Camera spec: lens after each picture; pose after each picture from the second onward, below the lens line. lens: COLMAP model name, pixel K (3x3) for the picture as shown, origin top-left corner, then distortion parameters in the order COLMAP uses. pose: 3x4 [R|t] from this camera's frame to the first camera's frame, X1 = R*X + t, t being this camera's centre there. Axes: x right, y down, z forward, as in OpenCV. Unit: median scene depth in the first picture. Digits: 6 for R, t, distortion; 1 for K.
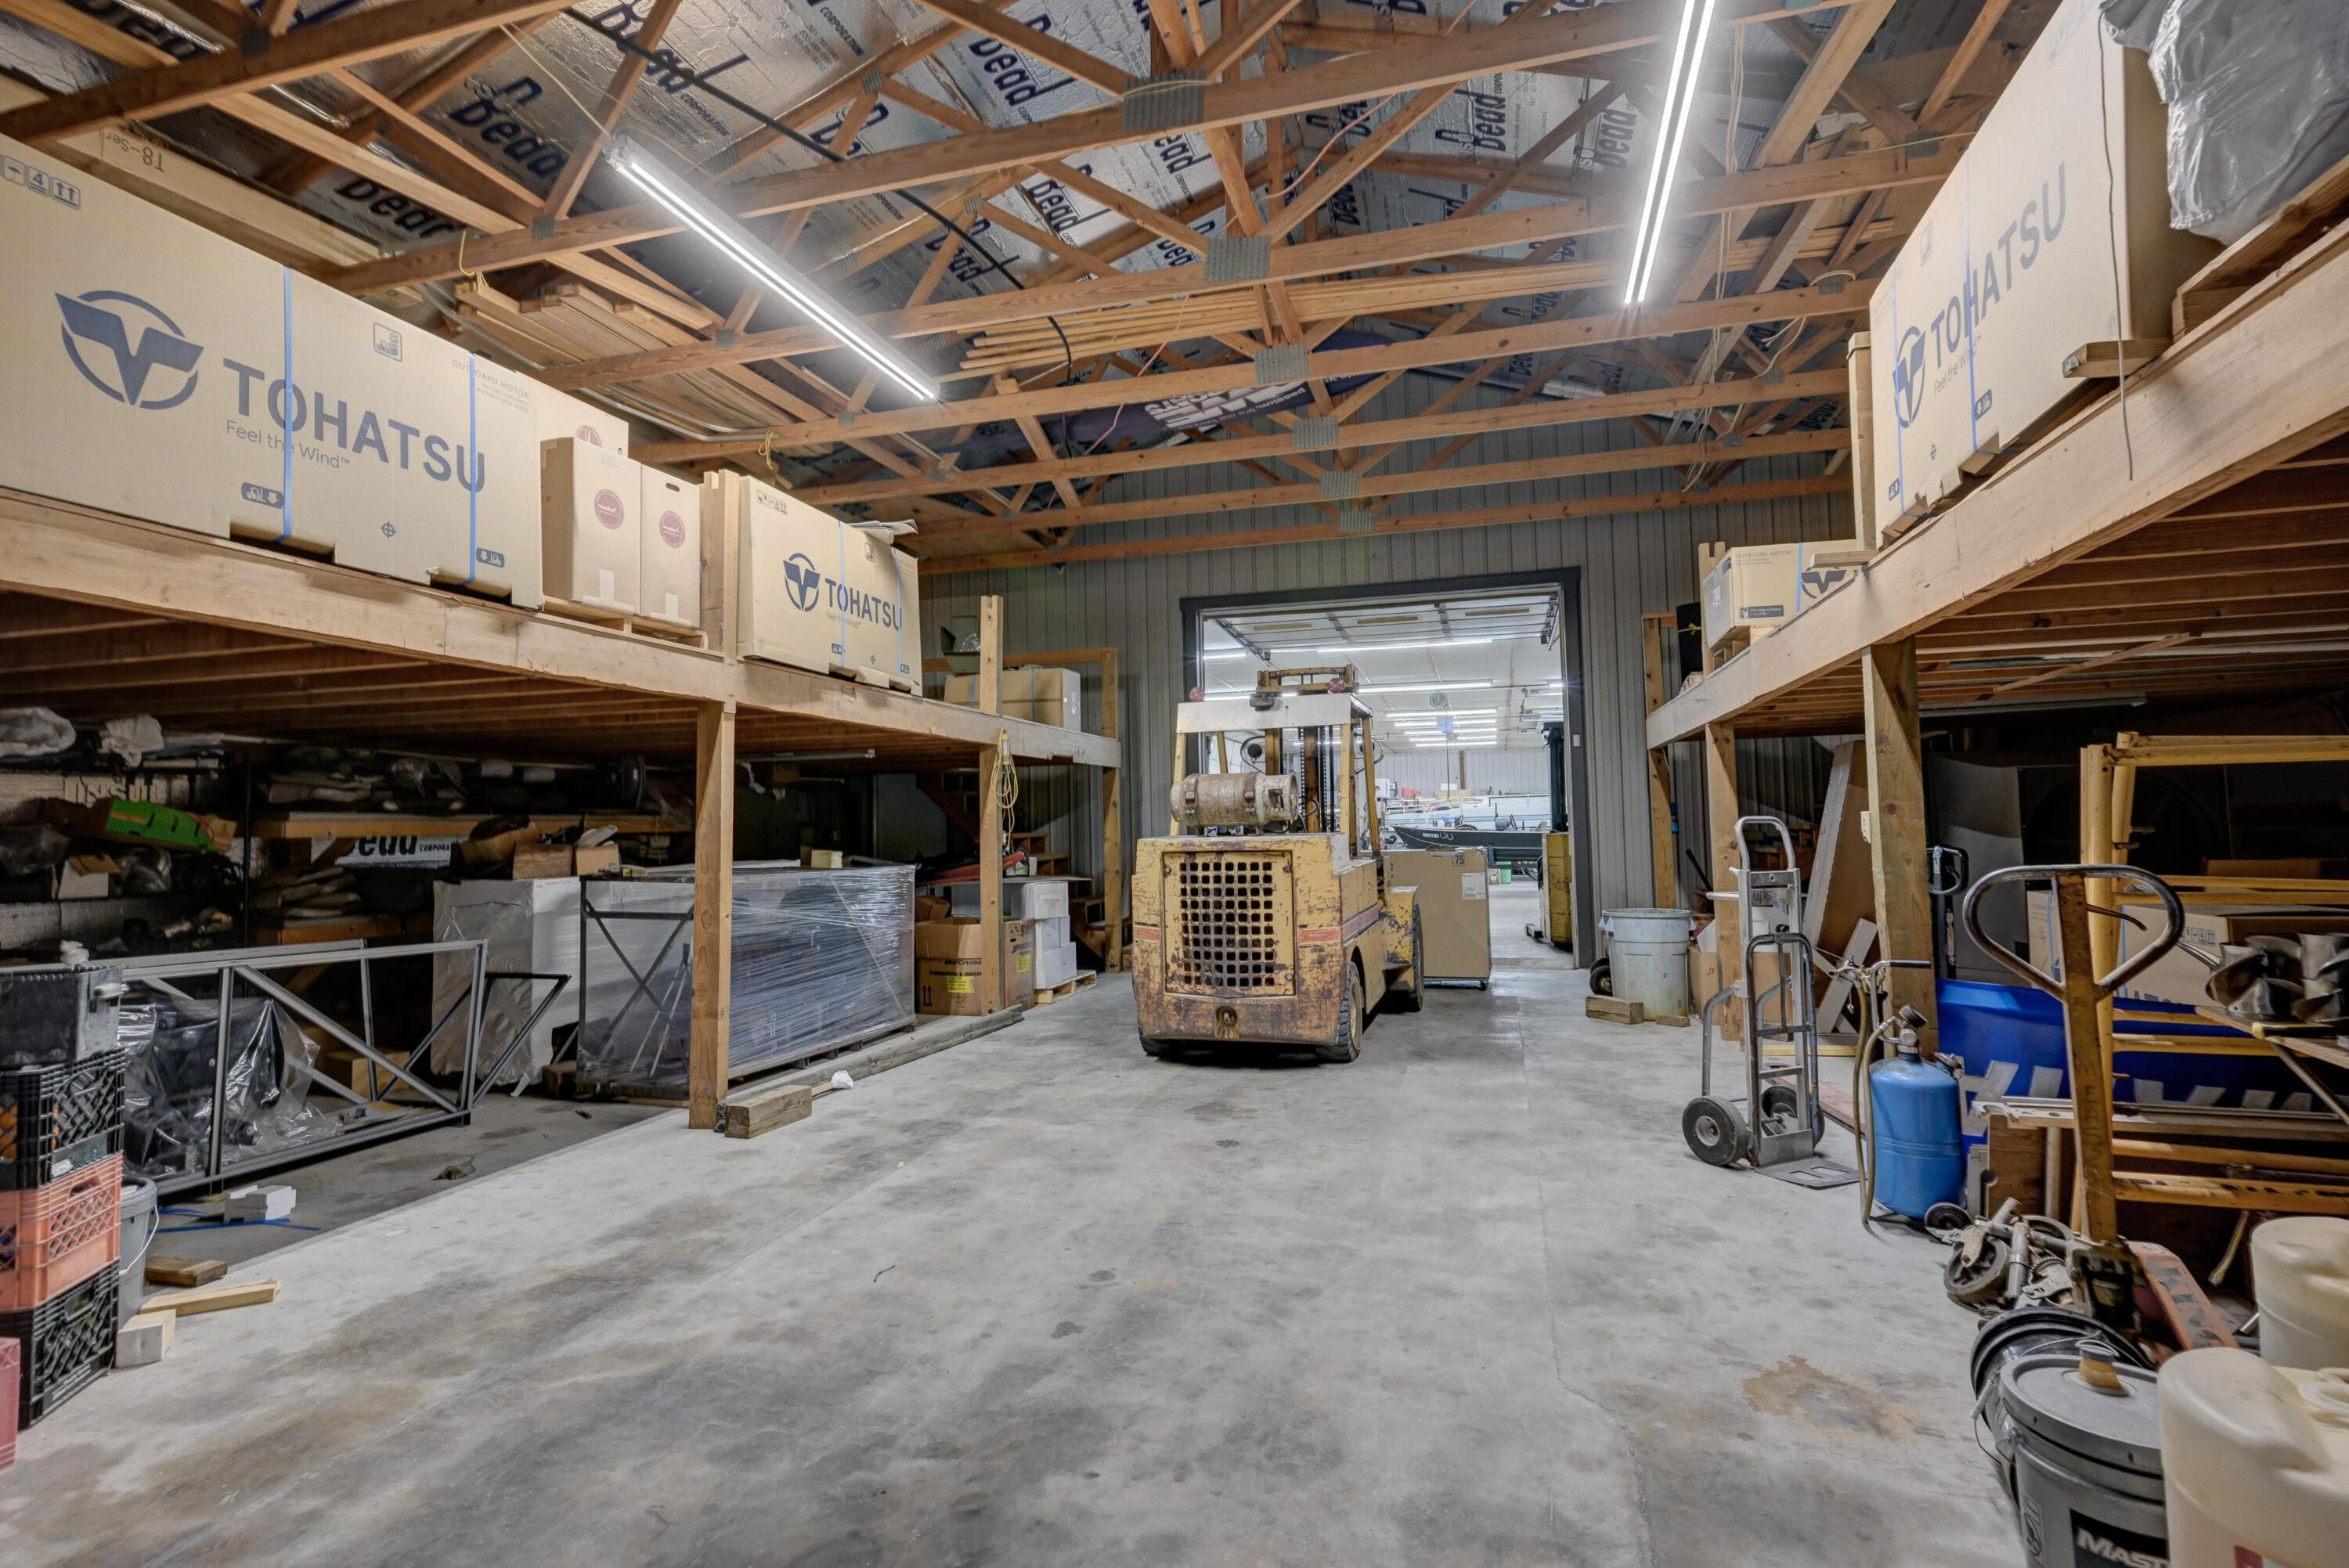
lens RADIAL K [[1114.2, 0, 1180.3], [0, 1114.2, 776.0], [0, 0, 1]] dist [-0.003019, 0.002467]
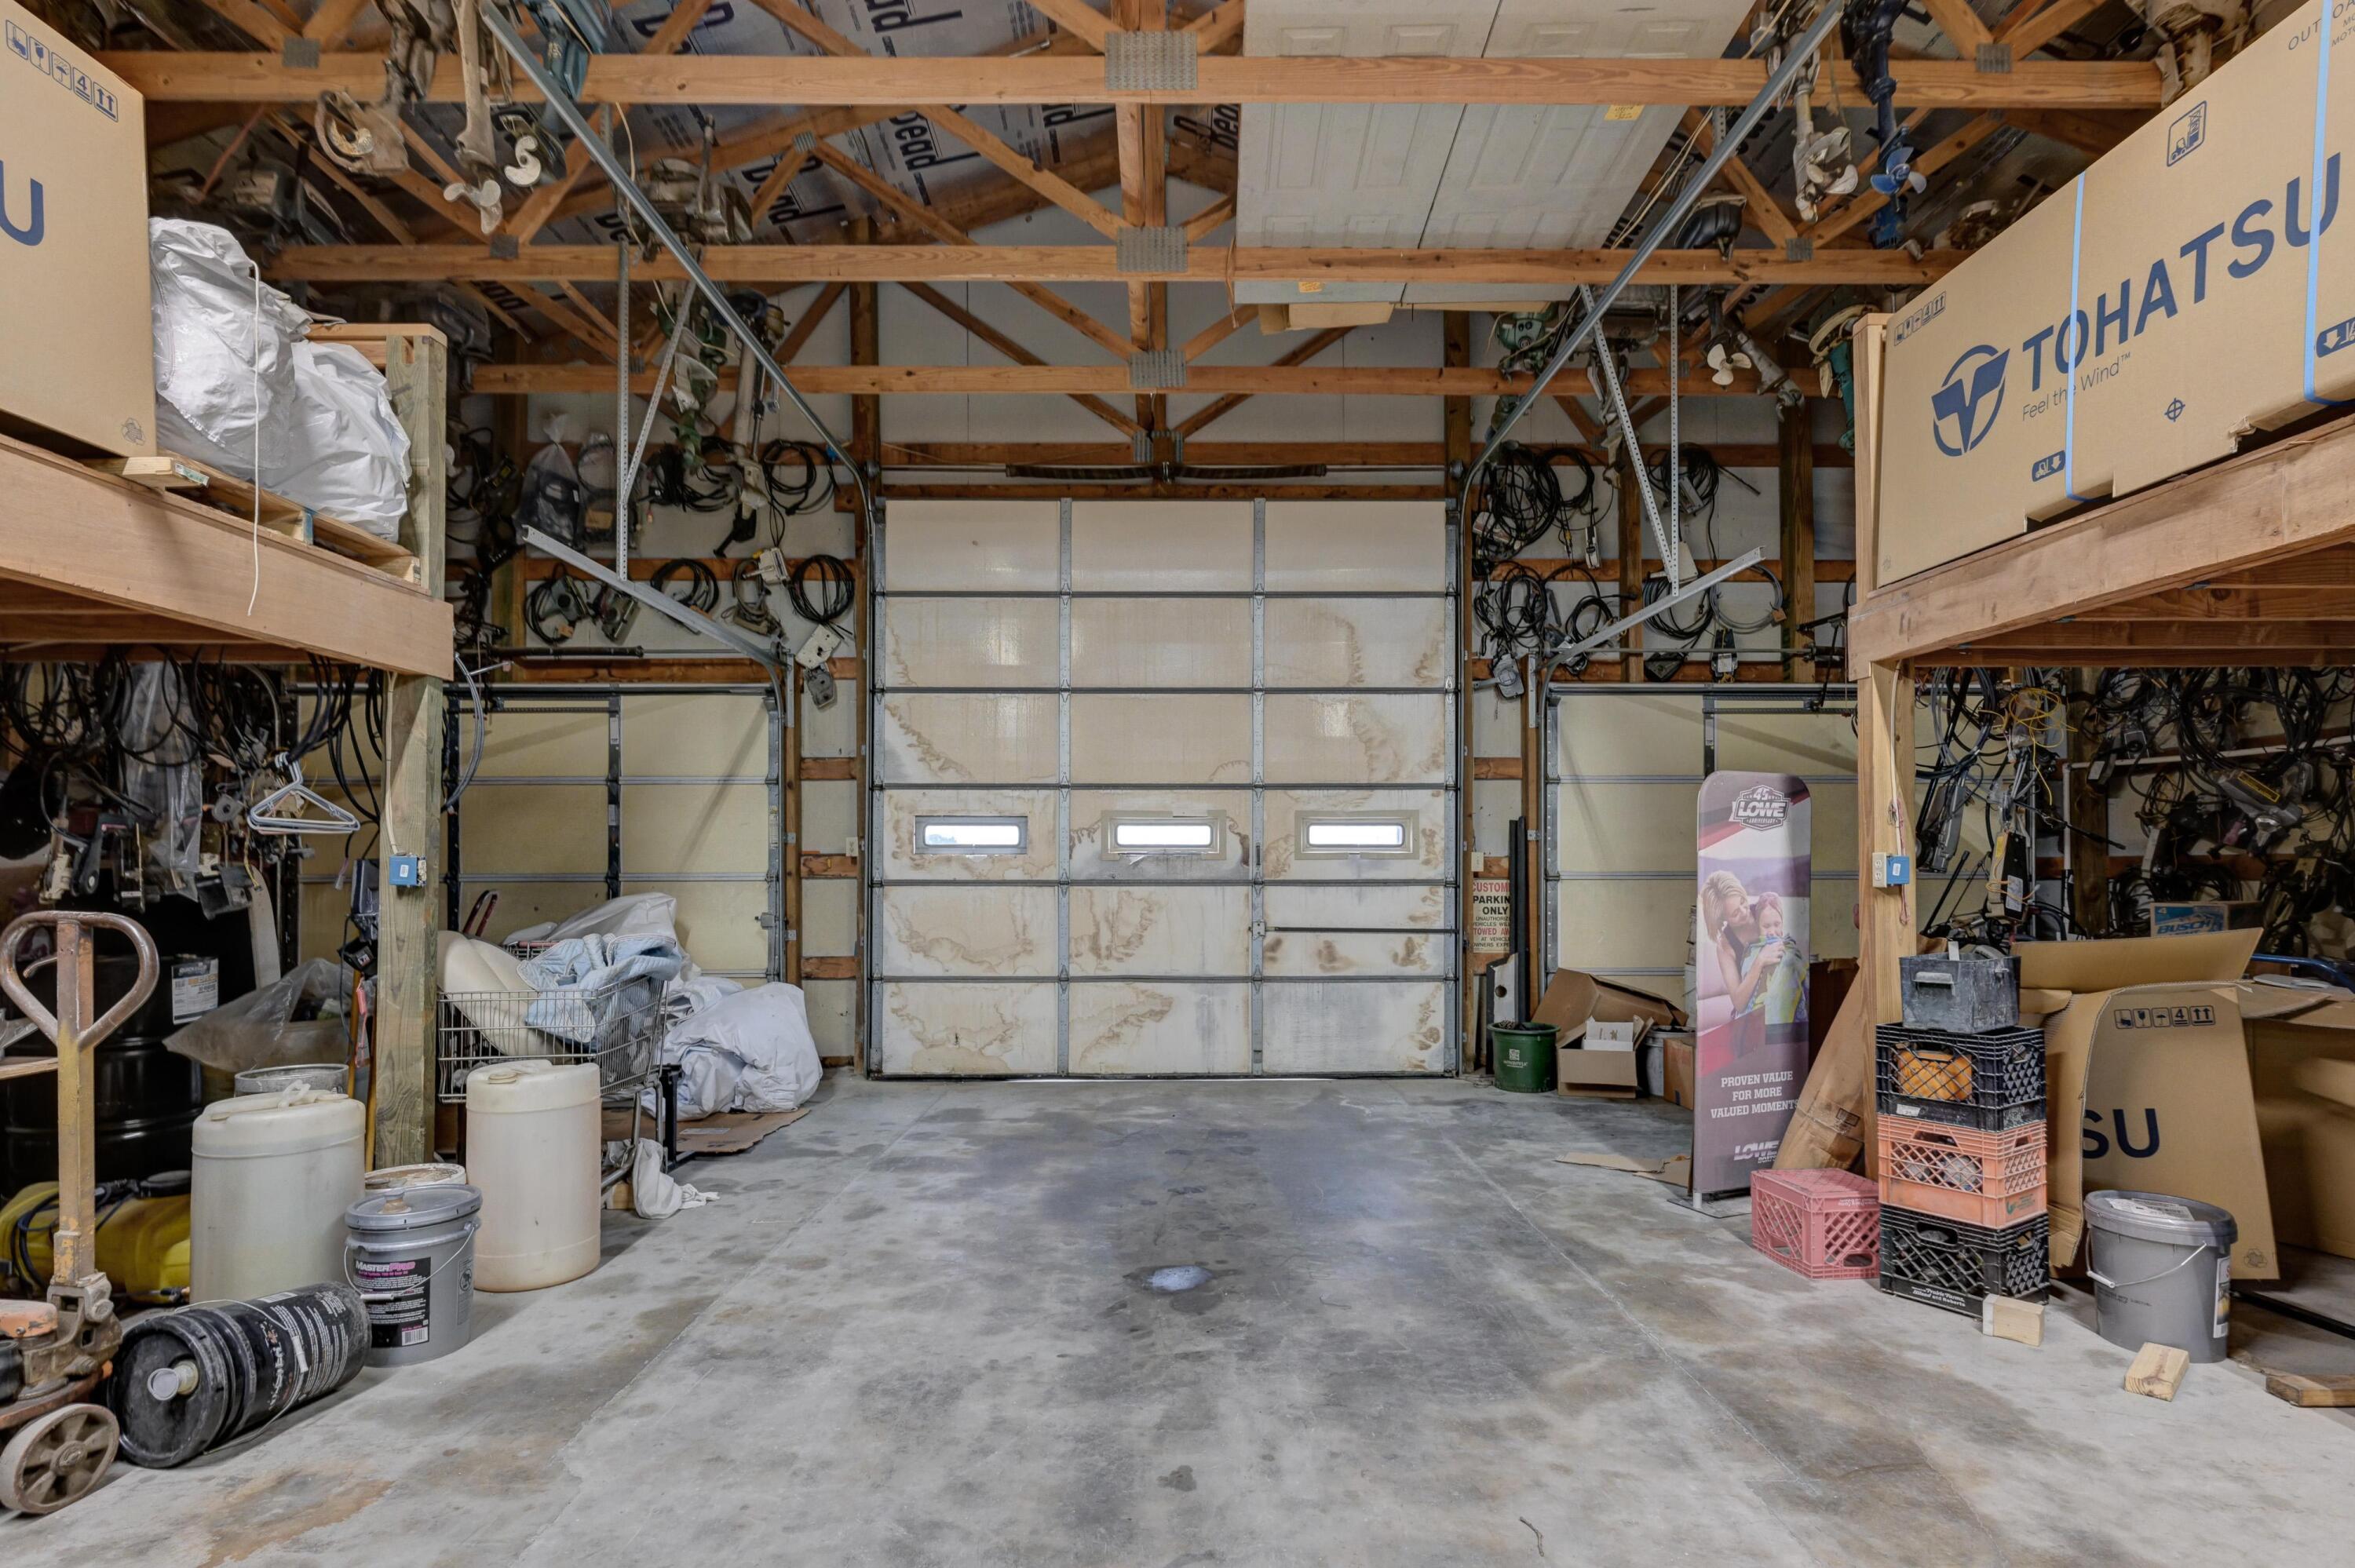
lens RADIAL K [[1117.0, 0, 1198.6], [0, 1117.0, 858.8], [0, 0, 1]] dist [-0.003019, 0.002467]
pose [[-0.951980, 0.018535, -0.305597, 0.120388], [0.034383, 0.998324, -0.046558, 0.090481], [0.304222, -0.054830, -0.951022, 1.779327]]
